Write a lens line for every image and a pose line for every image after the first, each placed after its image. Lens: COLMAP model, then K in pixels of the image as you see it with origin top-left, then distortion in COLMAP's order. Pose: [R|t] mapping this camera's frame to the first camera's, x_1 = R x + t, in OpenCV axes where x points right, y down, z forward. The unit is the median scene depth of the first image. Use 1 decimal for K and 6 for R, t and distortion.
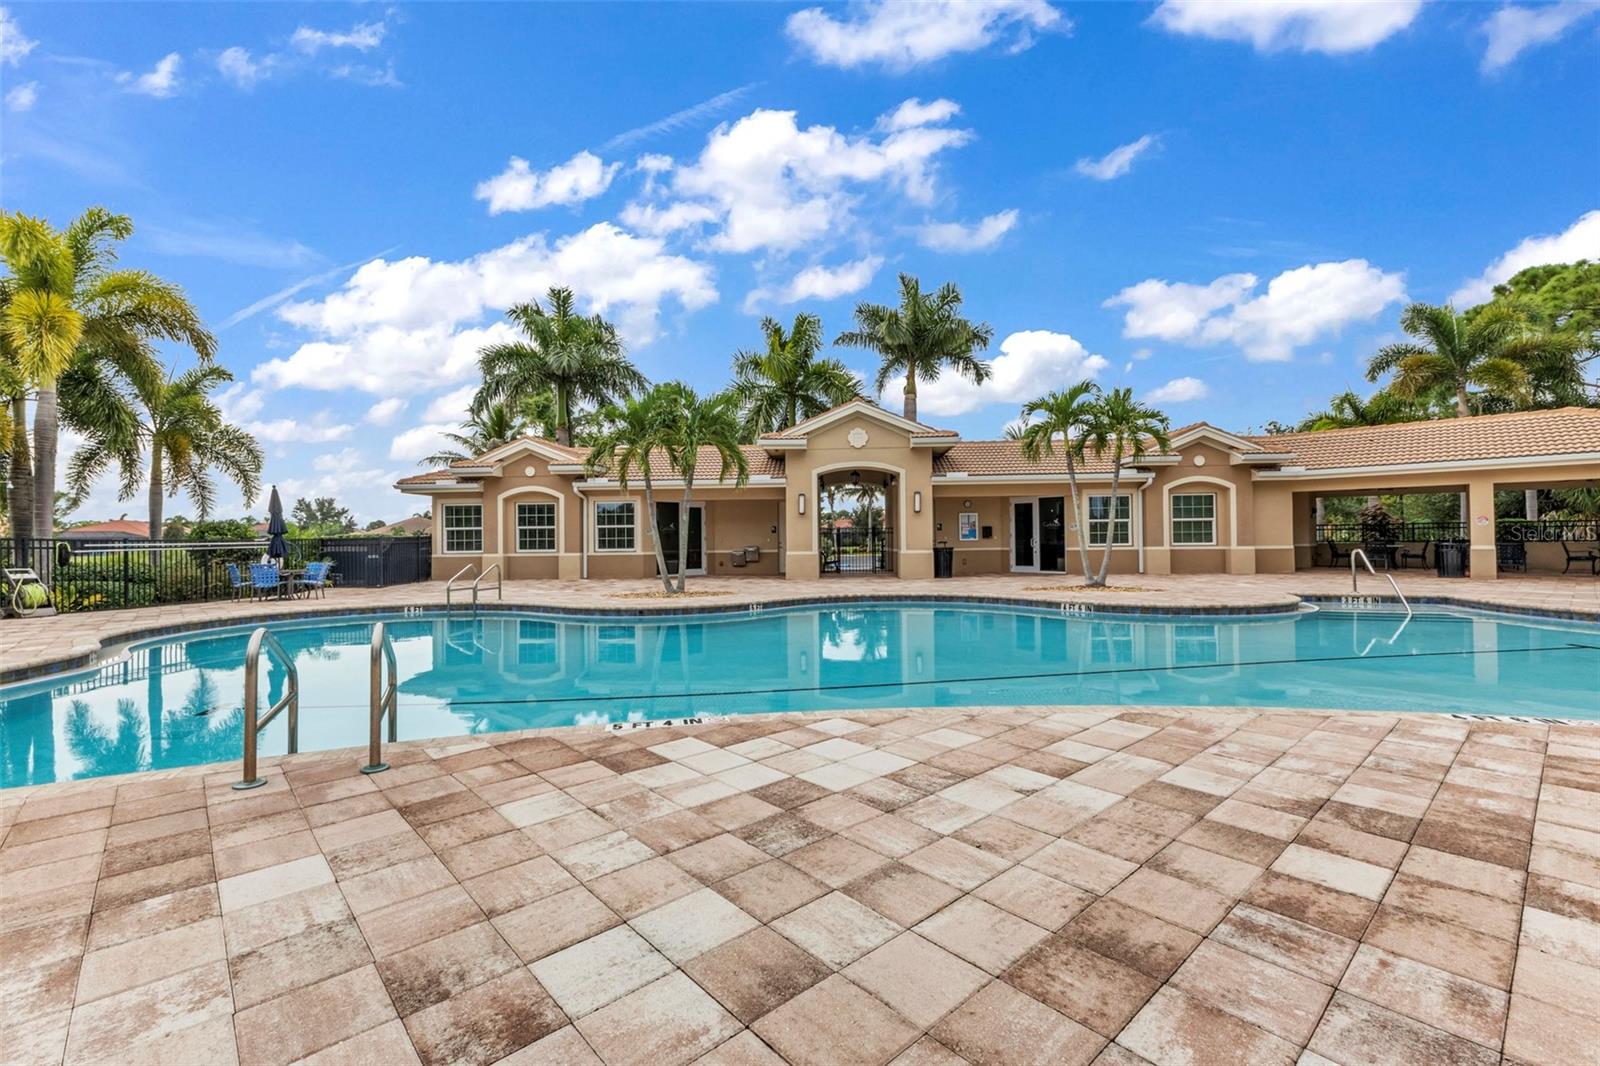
lens RADIAL K [[694.9, 0, 809.7], [0, 694.9, 533.6], [0, 0, 1]] dist [0.001245, 0.000212]
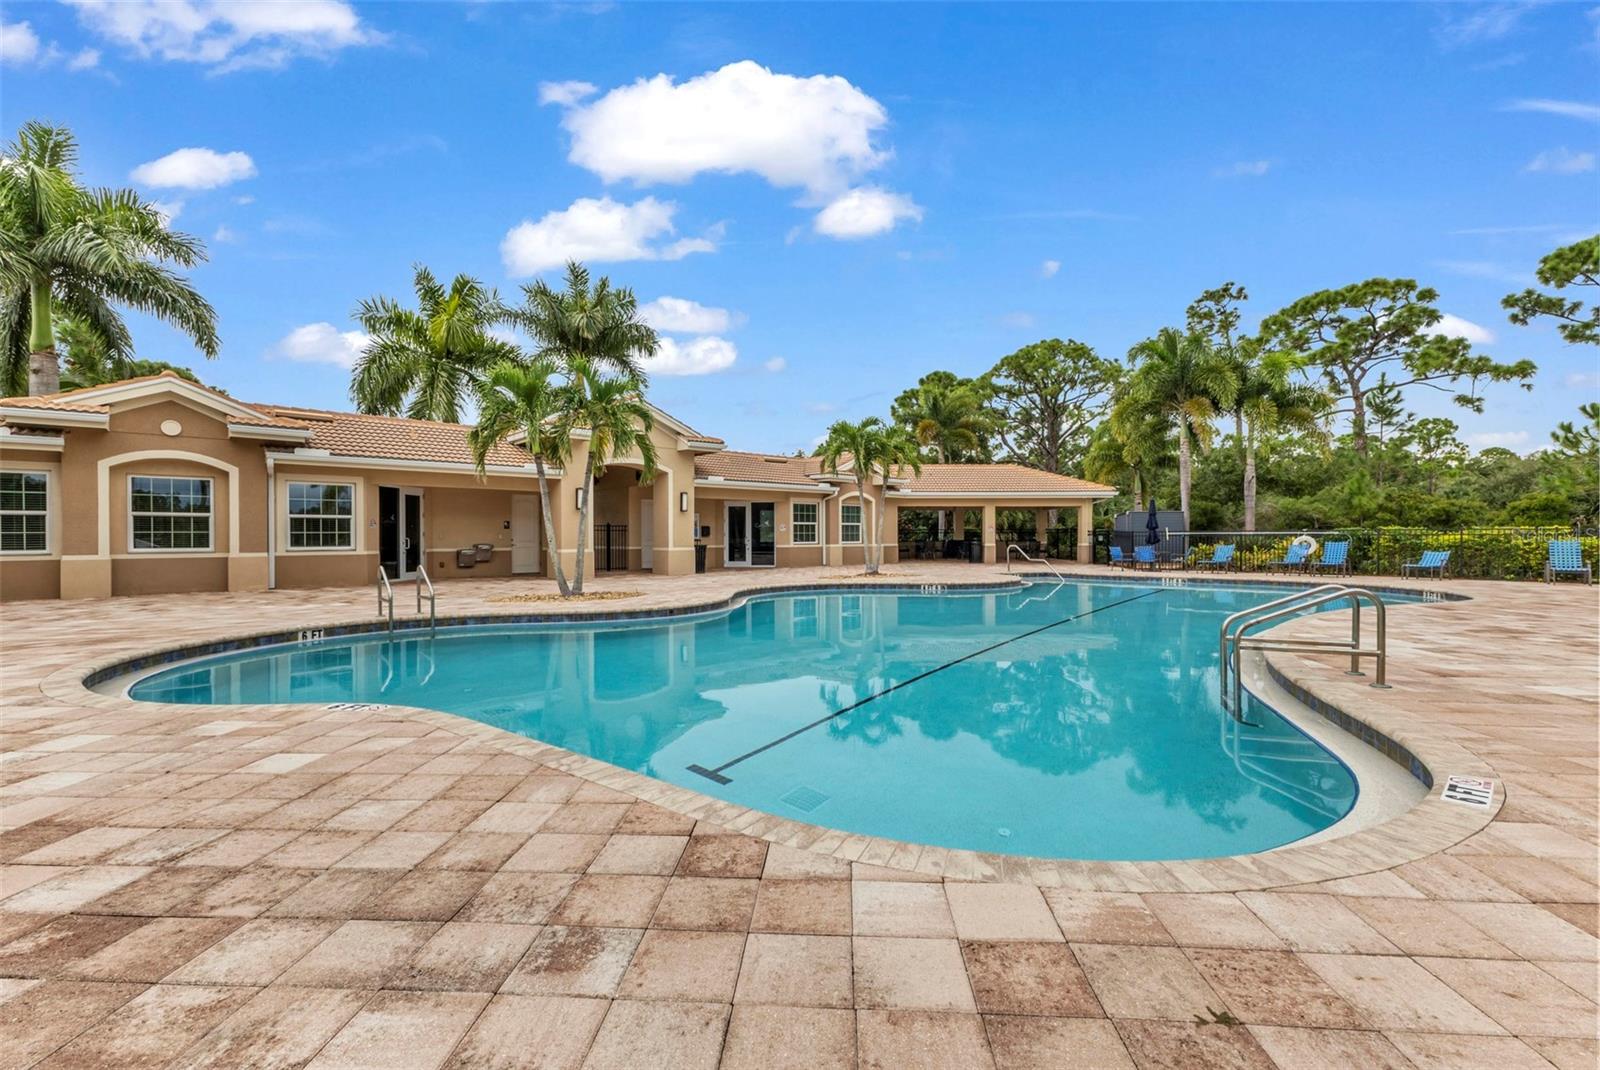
lens RADIAL K [[694.9, 0, 809.7], [0, 694.9, 535.6], [0, 0, 1]] dist [0.001245, 0.000212]
pose [[0.709332, 0.009849, 0.704806, -0.435240], [-0.012330, 0.999923, -0.001564, 0.005045], [-0.704767, -0.007581, 0.709399, 0.112663]]
